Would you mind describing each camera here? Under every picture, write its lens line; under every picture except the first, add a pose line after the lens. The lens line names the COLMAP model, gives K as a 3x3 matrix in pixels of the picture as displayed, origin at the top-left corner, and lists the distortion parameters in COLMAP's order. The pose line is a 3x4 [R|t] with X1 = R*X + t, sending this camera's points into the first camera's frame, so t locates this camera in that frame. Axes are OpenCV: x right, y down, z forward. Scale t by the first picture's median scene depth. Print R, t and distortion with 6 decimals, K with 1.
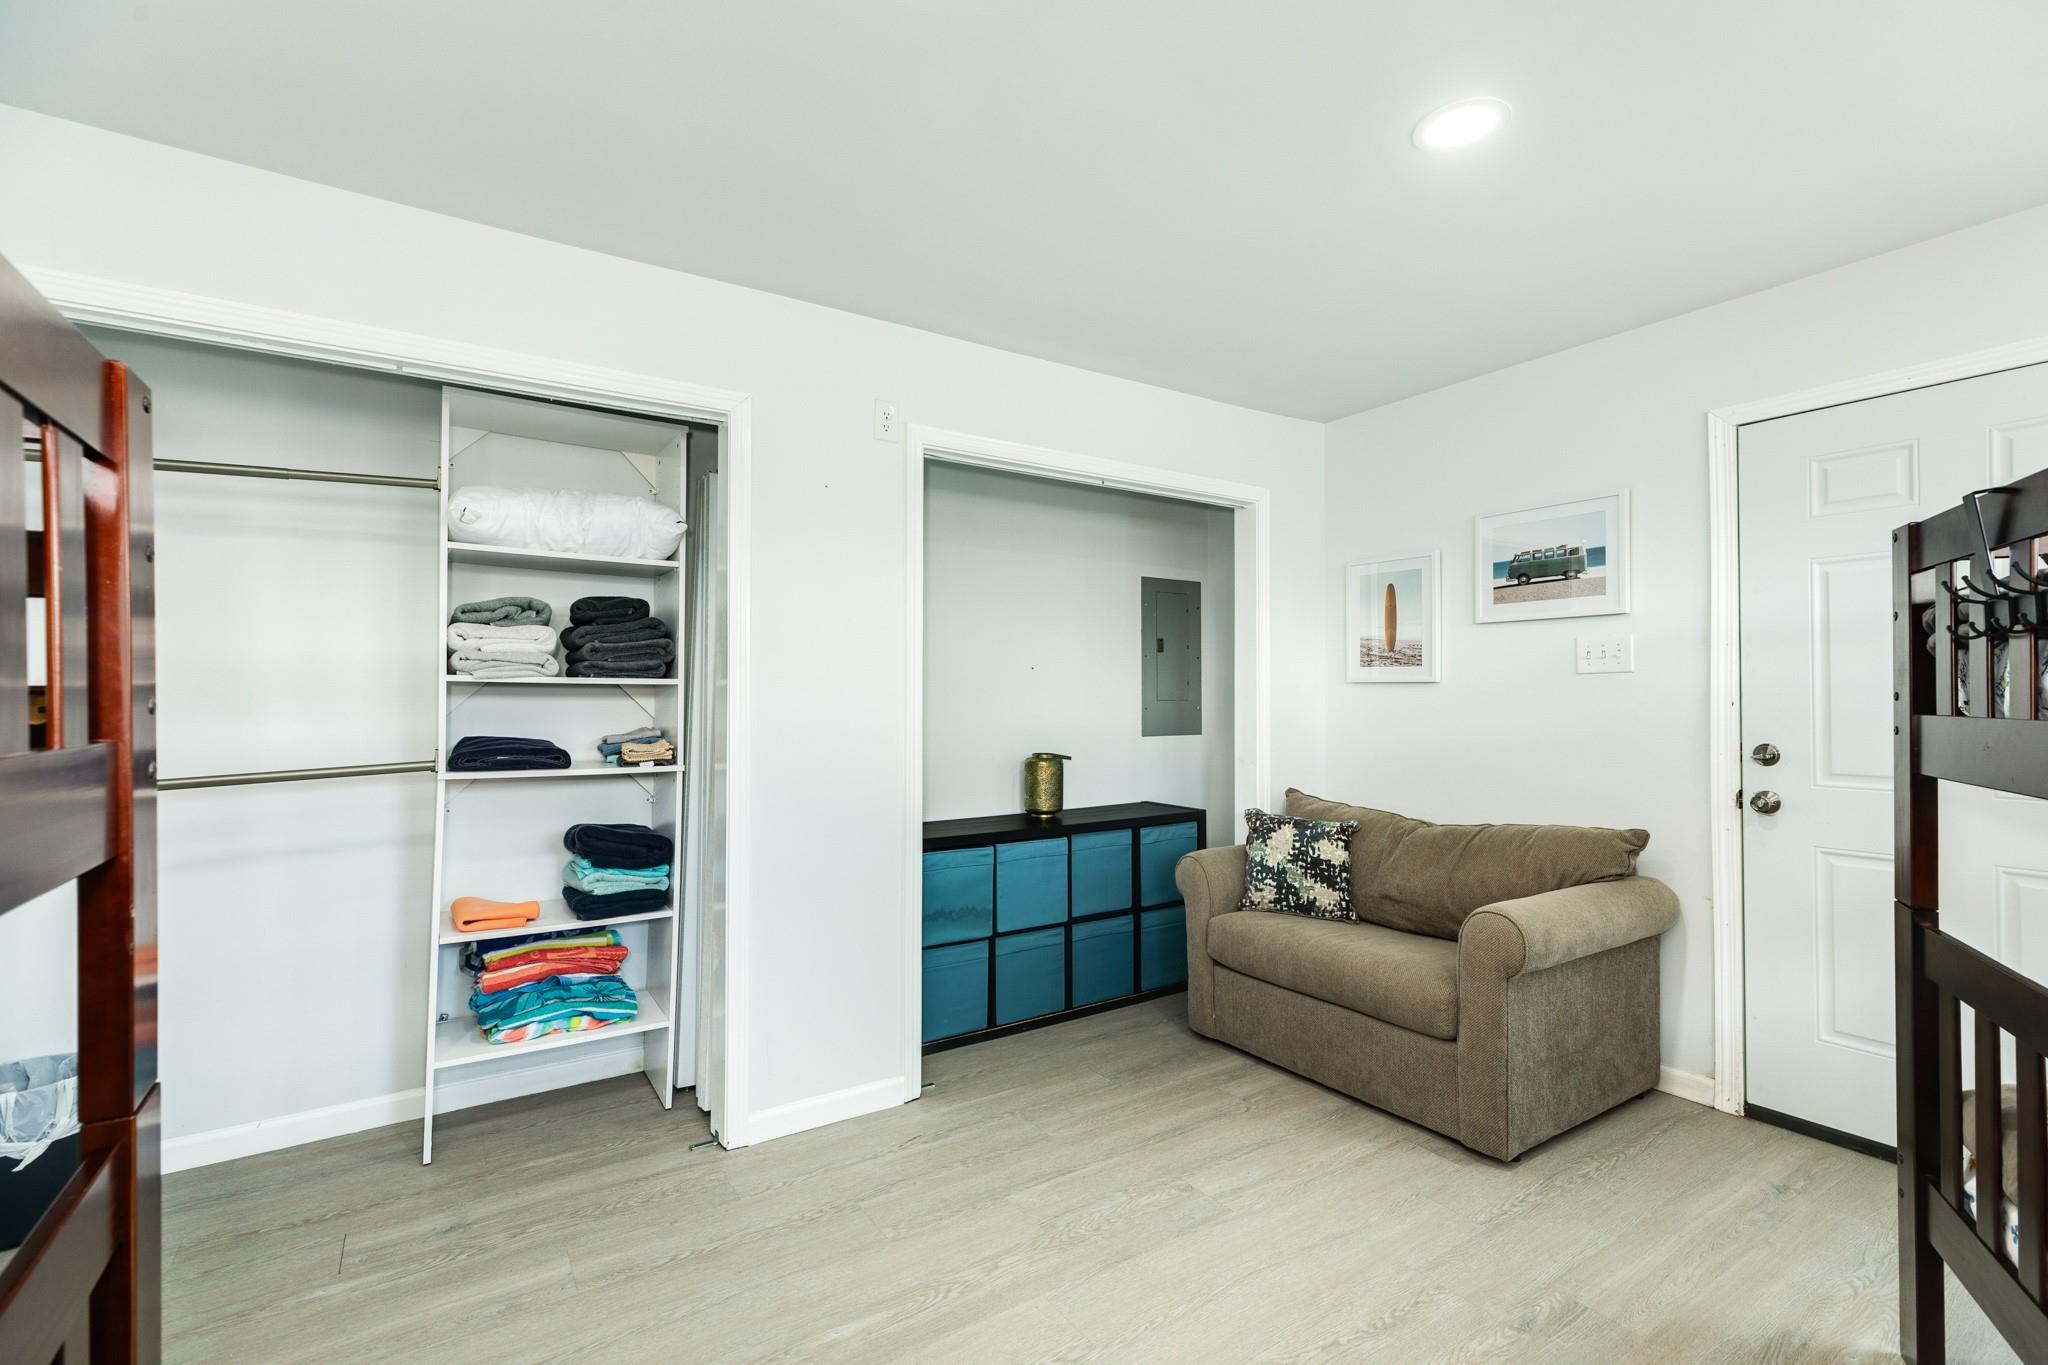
lens RADIAL K [[916.1, 0, 1016.9], [0, 916.1, 684.4], [0, 0, 1]] dist [0.000168, -0.000105]
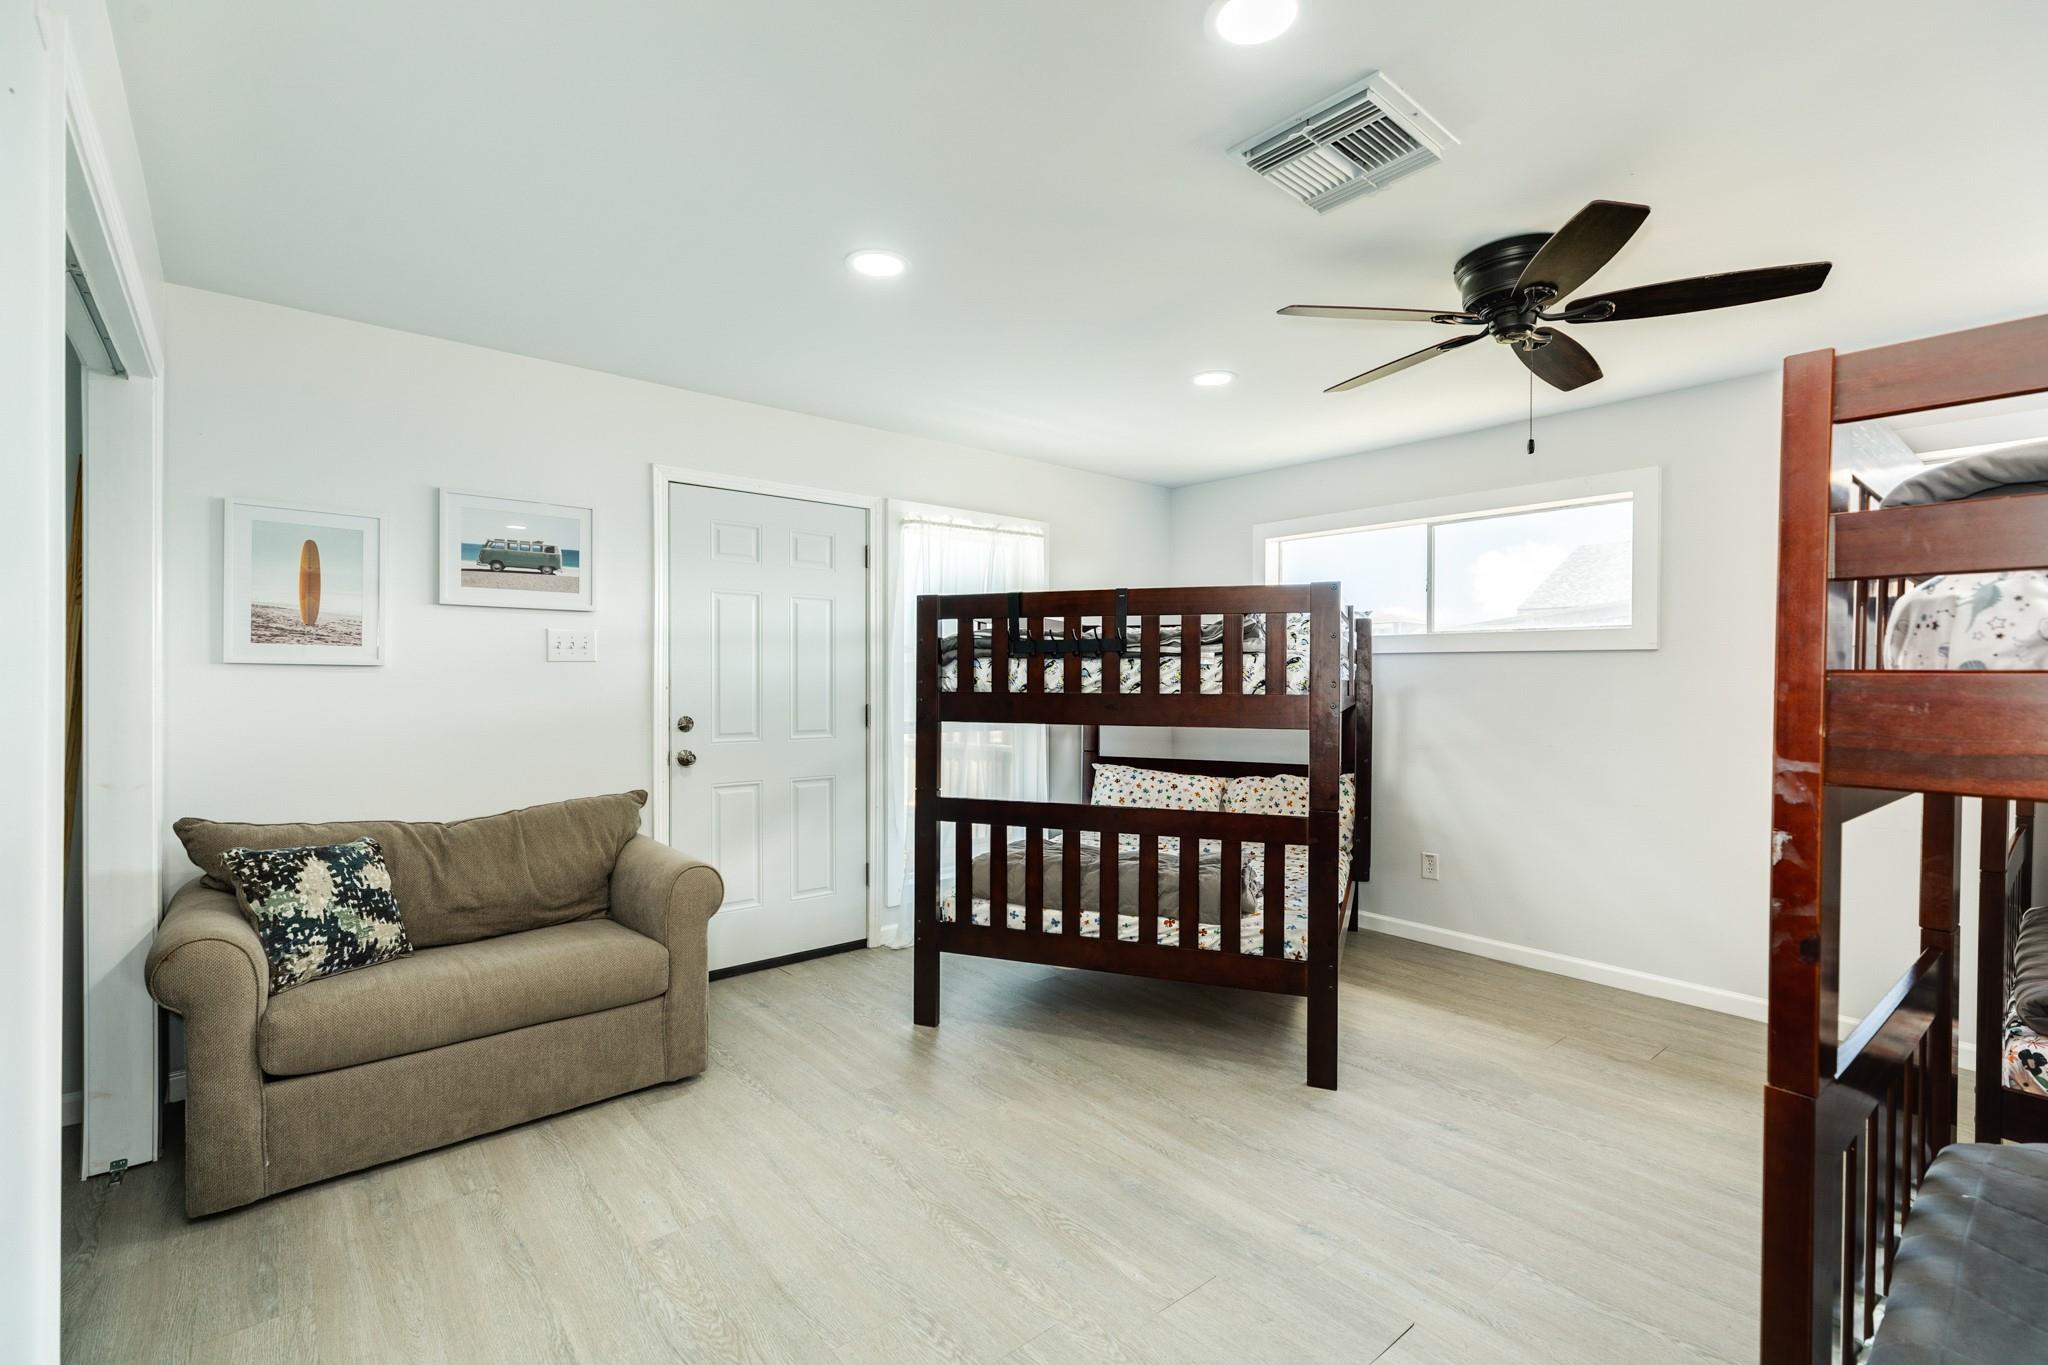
lens RADIAL K [[916.1, 0, 1019.2], [0, 916.1, 688.8], [0, 0, 1]] dist [0.000168, -0.000105]
pose [[-0.128961, -0.004984, 0.991637, -0.518075], [-0.011237, 0.999931, 0.003564, 0.010163], [-0.991586, -0.010683, -0.129008, 0.556497]]
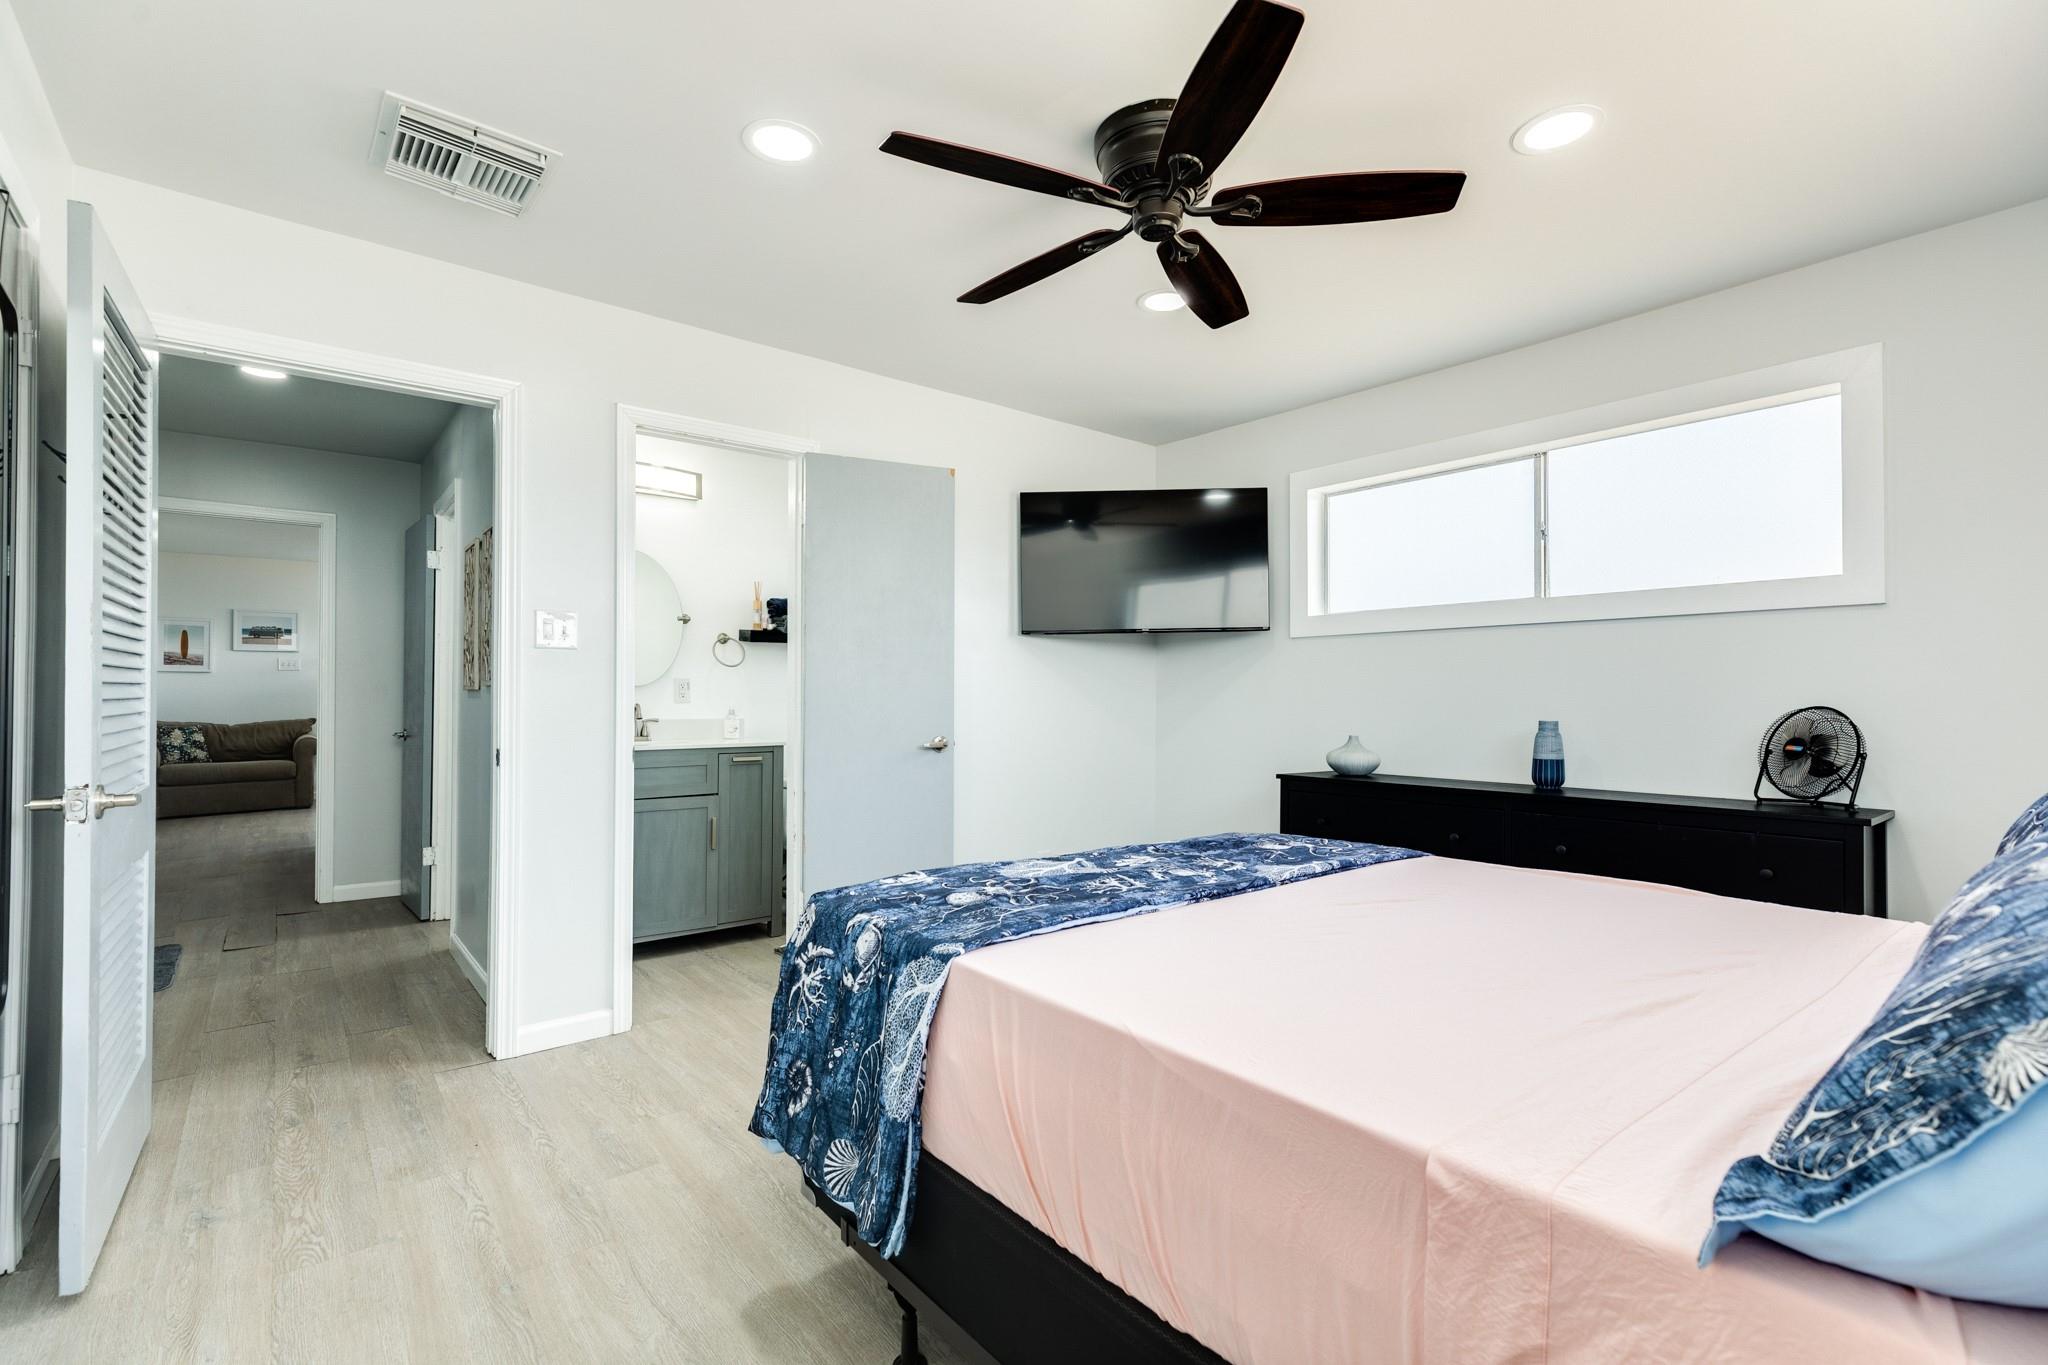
lens RADIAL K [[916.1, 0, 1018.6], [0, 916.1, 685.0], [0, 0, 1]] dist [0.000168, -0.000105]
pose [[-0.123551, 0.007207, 0.992312, -2.500089], [-0.010628, 0.999907, -0.008586, 0.034011], [-0.992281, -0.011607, -0.123463, -0.962866]]
